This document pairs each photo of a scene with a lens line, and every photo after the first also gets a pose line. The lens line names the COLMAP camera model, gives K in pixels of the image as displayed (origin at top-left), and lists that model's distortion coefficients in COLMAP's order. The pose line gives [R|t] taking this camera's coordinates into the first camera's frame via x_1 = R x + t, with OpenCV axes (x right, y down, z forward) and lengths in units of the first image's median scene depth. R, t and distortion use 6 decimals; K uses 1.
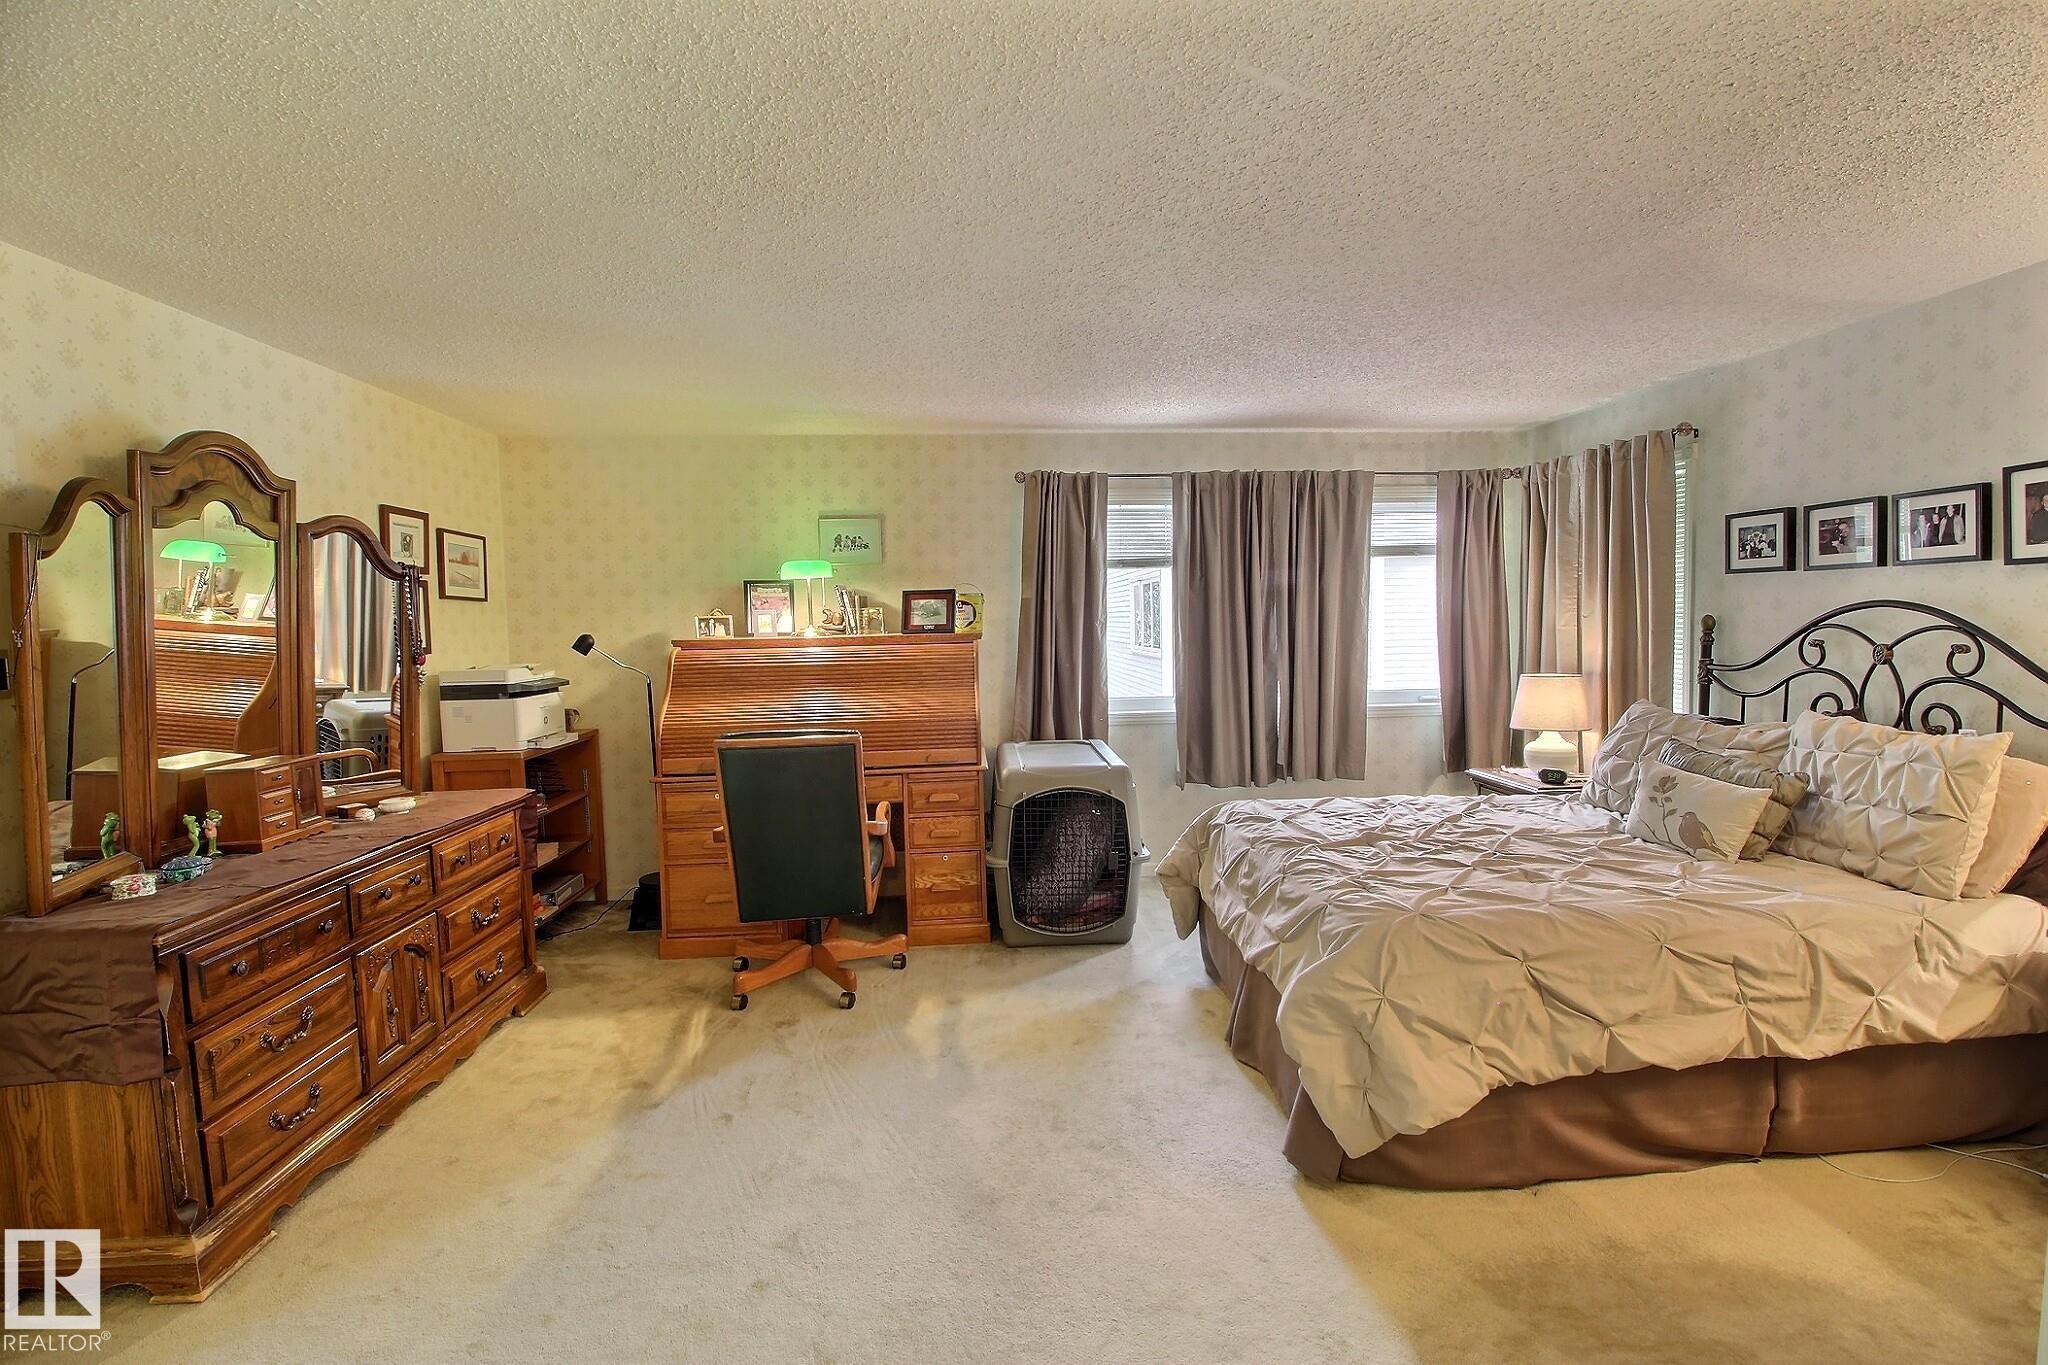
lens RADIAL K [[947.0, 0, 1030.4], [0, 947.0, 673.2], [0, 0, 1]] dist [-0.000624, -0.011946]
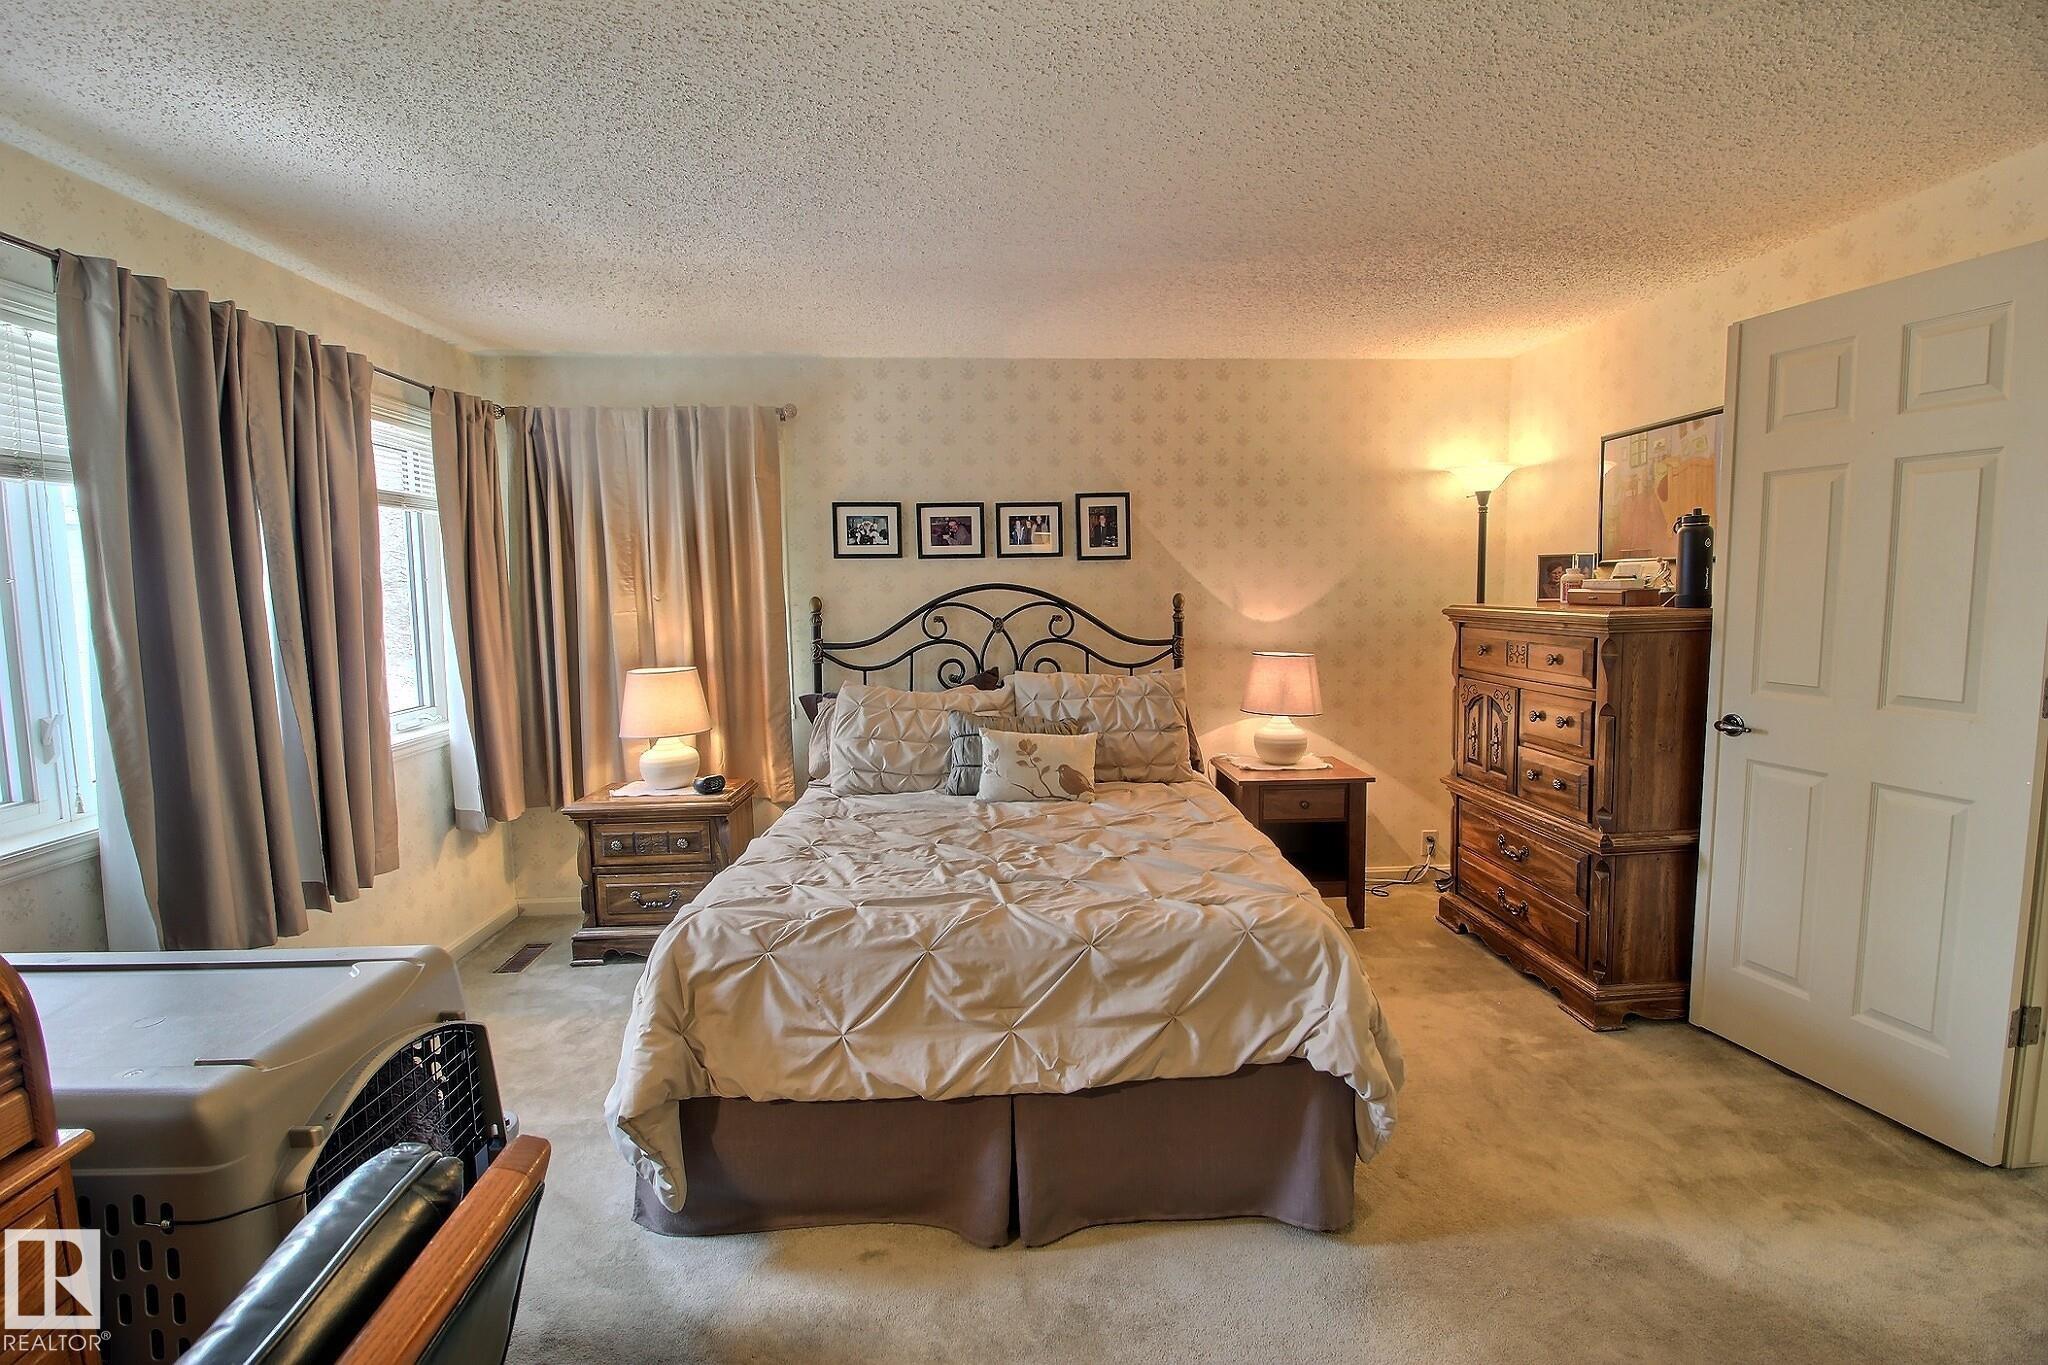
lens RADIAL K [[947.0, 0, 1039.1], [0, 947.0, 676.6], [0, 0, 1]] dist [-0.000624, -0.011946]
pose [[0.006407, -0.081016, 0.996692, -0.331372], [0.071681, 0.994186, 0.080351, -0.040877], [-0.997407, 0.070929, 0.012177, 0.750569]]
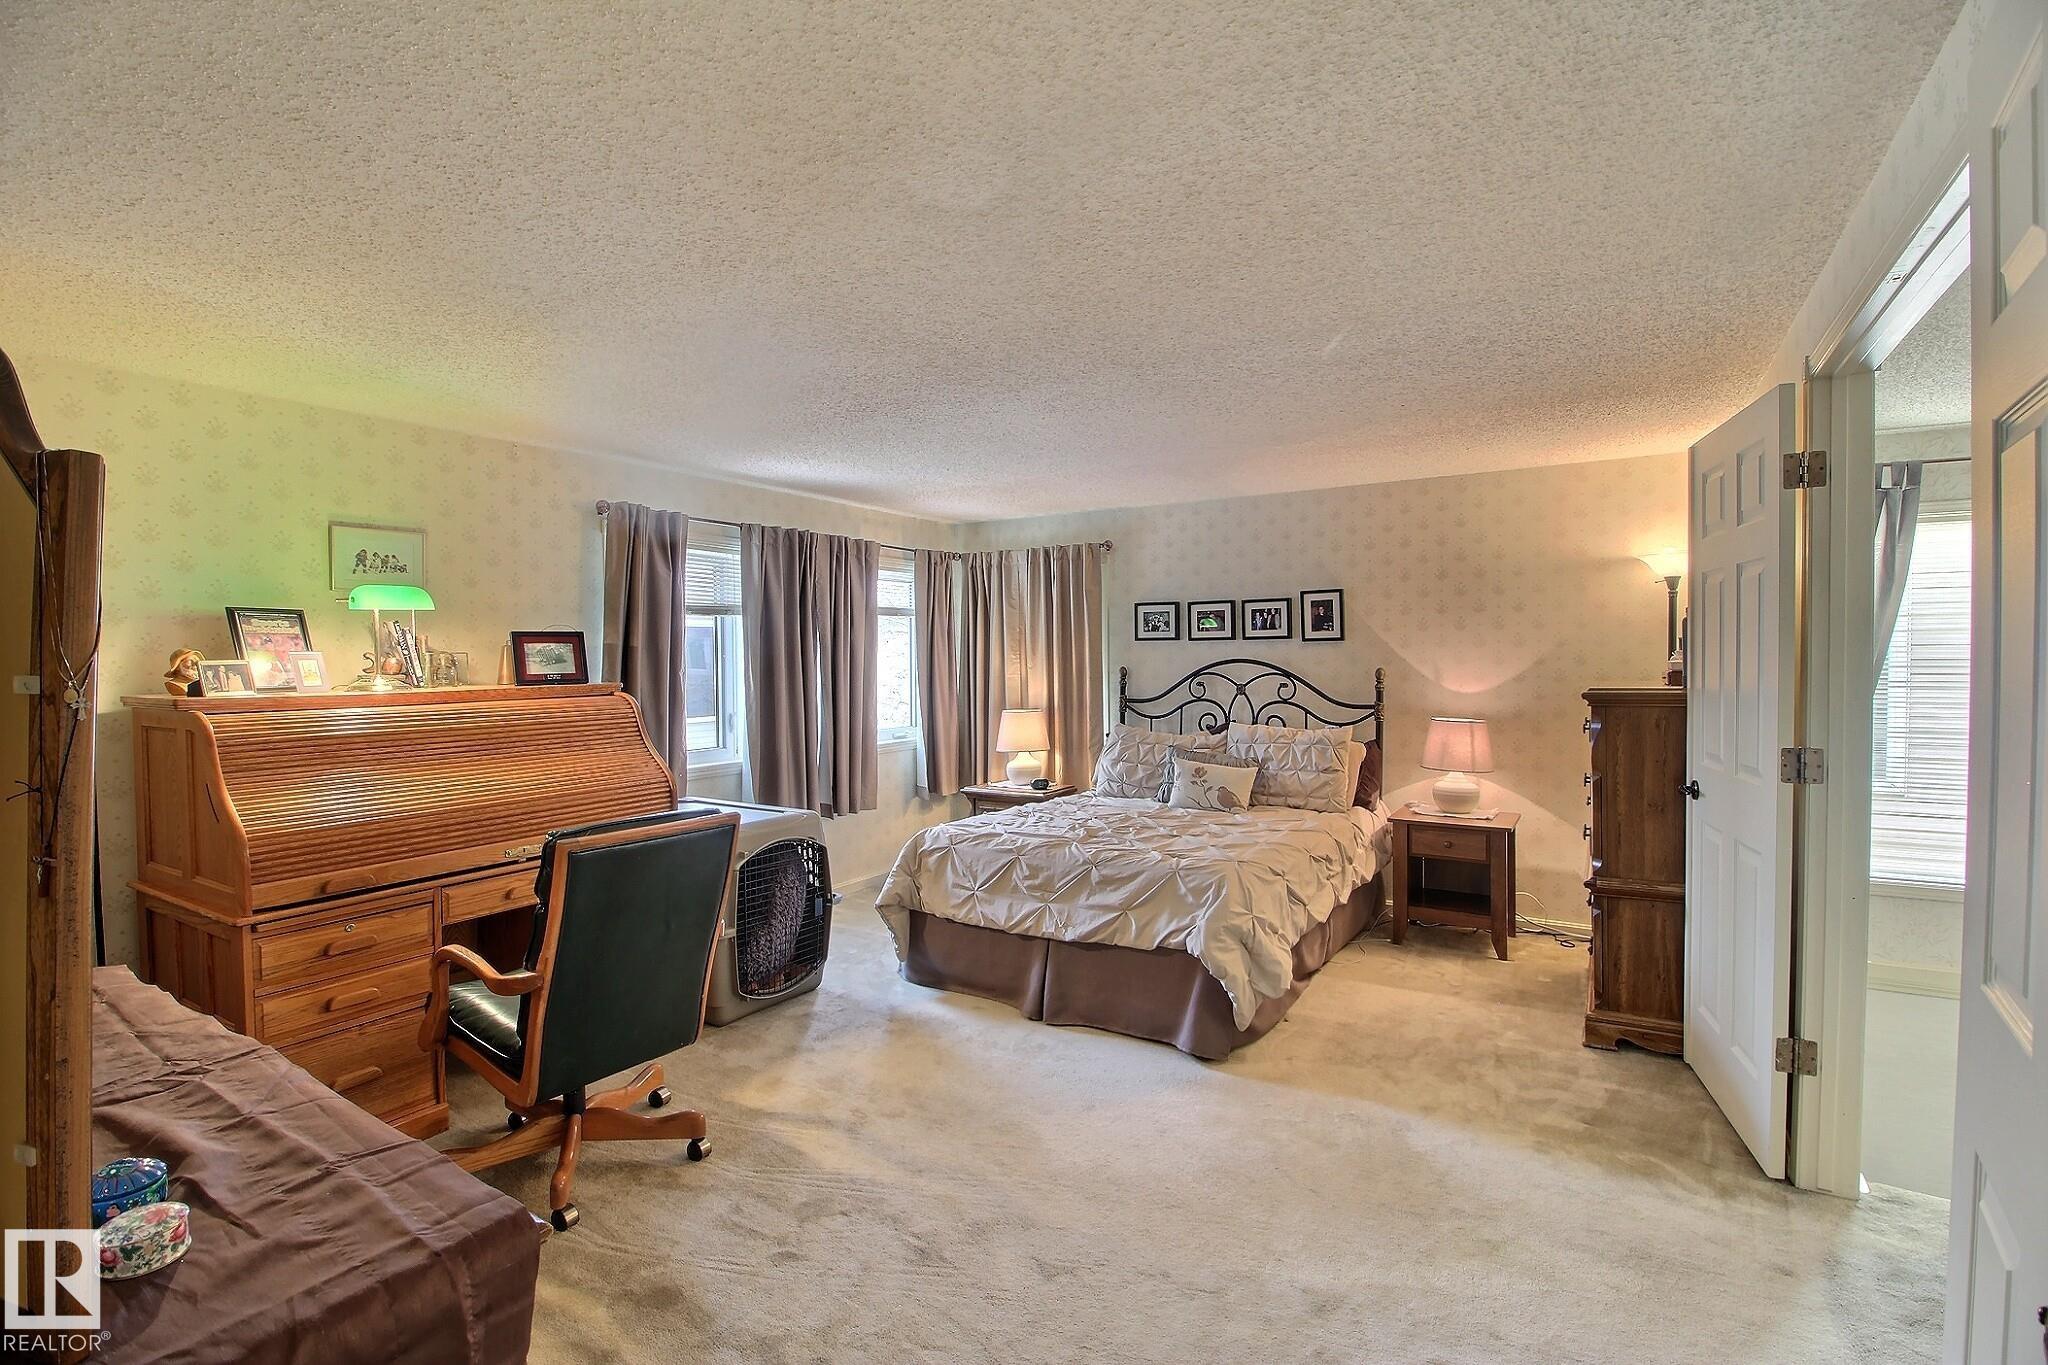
lens RADIAL K [[947.0, 0, 1034.9], [0, 947.0, 677.6], [0, 0, 1]] dist [-0.000624, -0.011946]
pose [[0.588624, -0.003691, 0.808398, -0.615069], [0.043869, 0.998662, -0.027383, -0.008608], [-0.807216, 0.051582, 0.587999, 0.211373]]
